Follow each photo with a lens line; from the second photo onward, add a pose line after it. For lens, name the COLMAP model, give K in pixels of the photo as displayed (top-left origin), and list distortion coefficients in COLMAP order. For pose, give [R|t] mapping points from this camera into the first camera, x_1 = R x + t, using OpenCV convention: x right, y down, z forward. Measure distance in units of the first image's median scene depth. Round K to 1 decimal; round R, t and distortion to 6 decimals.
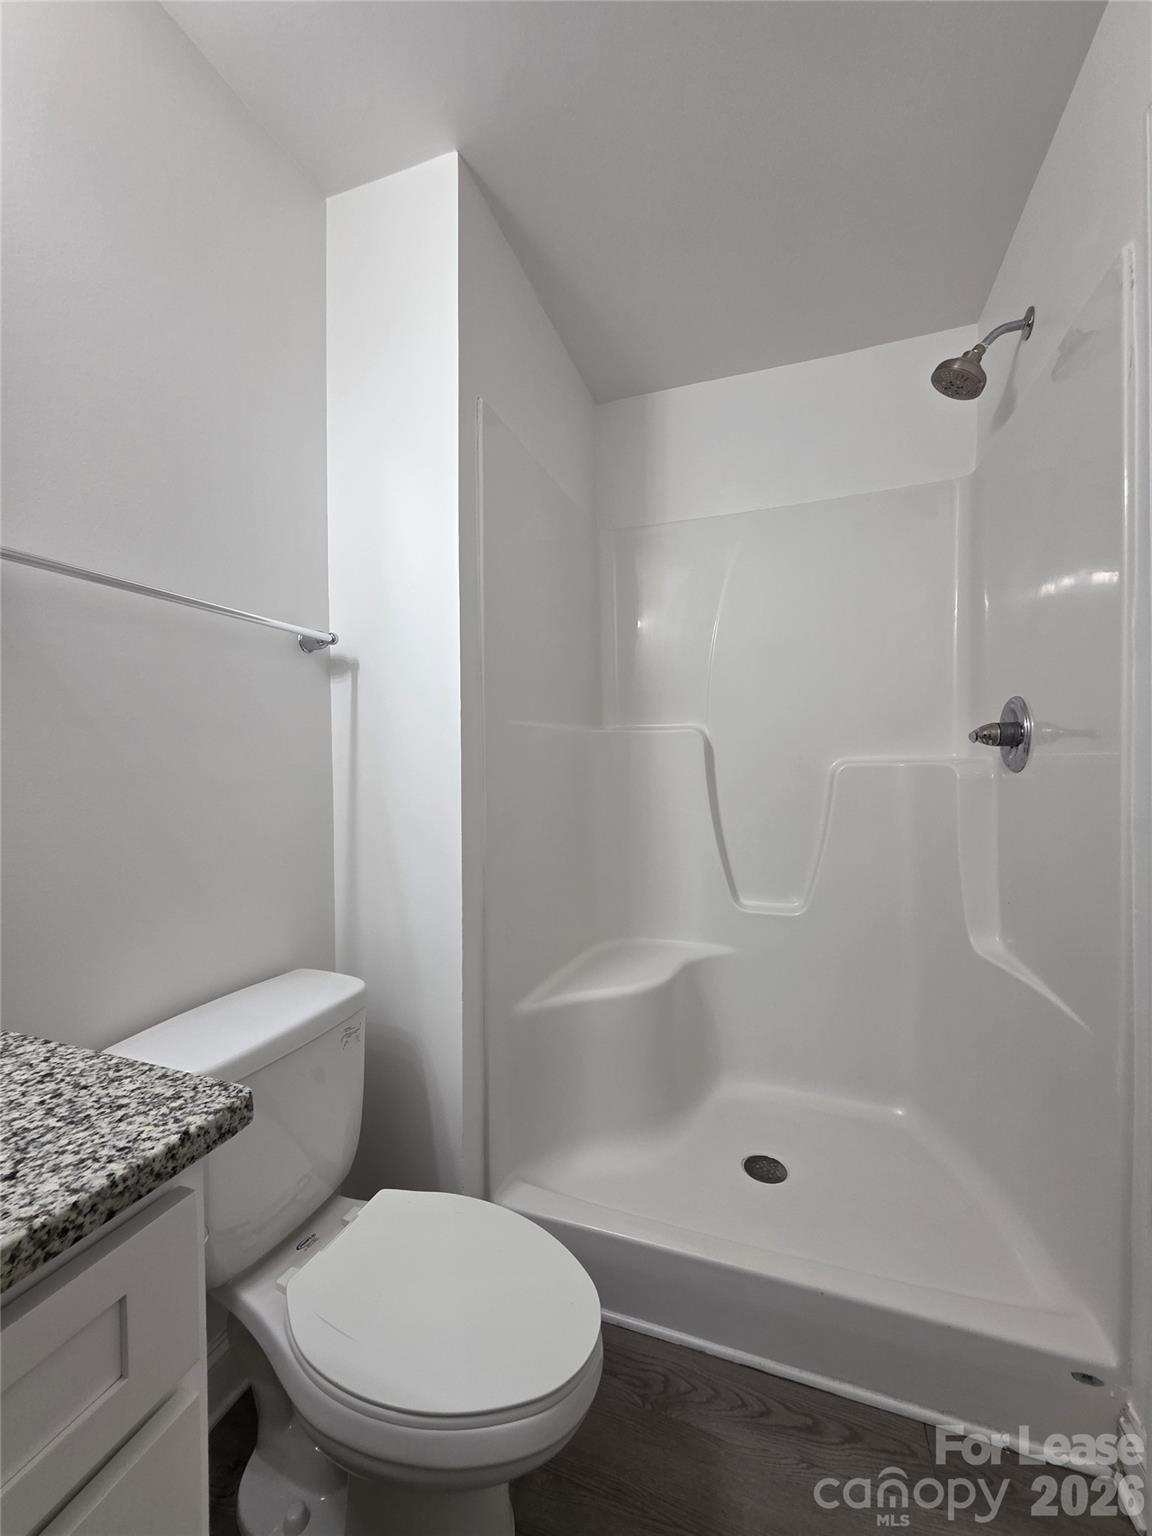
lens RADIAL K [[617.7, 0, 577.2], [0, 617.7, 763.3], [0, 0, 1]] dist [0.007389, -0.001648]
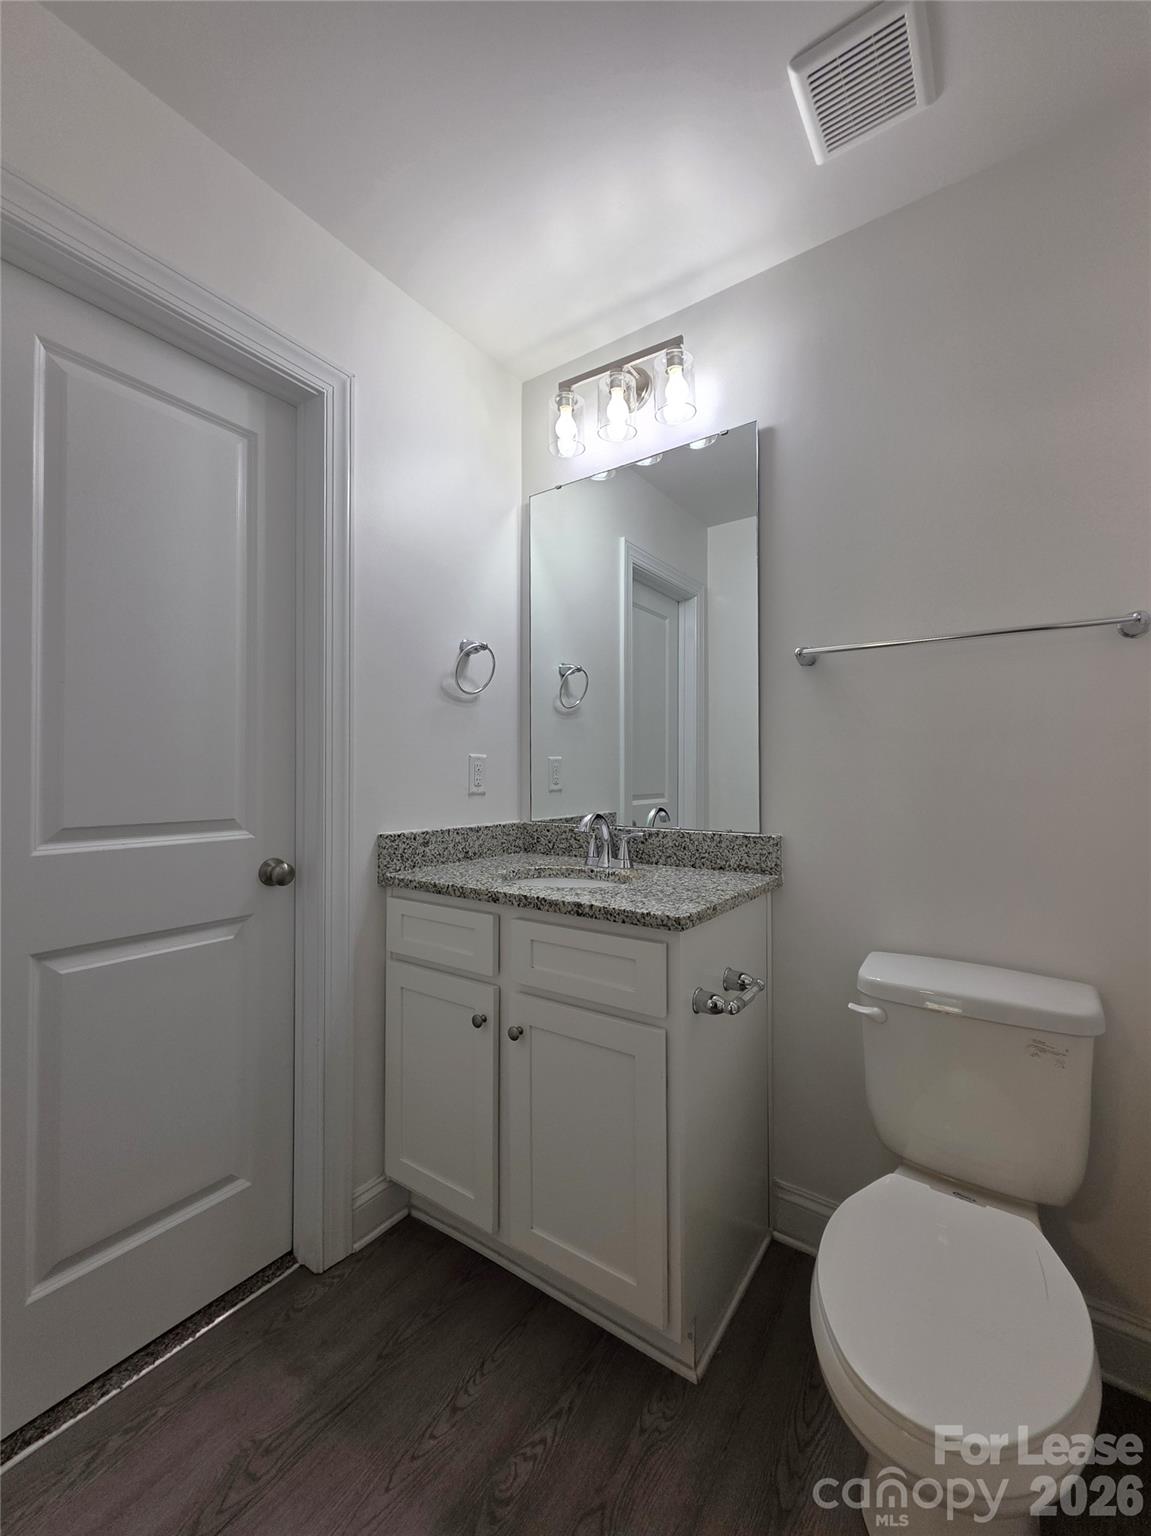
lens RADIAL K [[617.7, 0, 573.7], [0, 617.7, 765.6], [0, 0, 1]] dist [0.007389, -0.001648]
pose [[-0.261298, -0.004333, -0.965248, 0.827032], [-0.003603, 0.999987, -0.003513, 0.004940], [0.965251, 0.002560, -0.261311, 0.603784]]
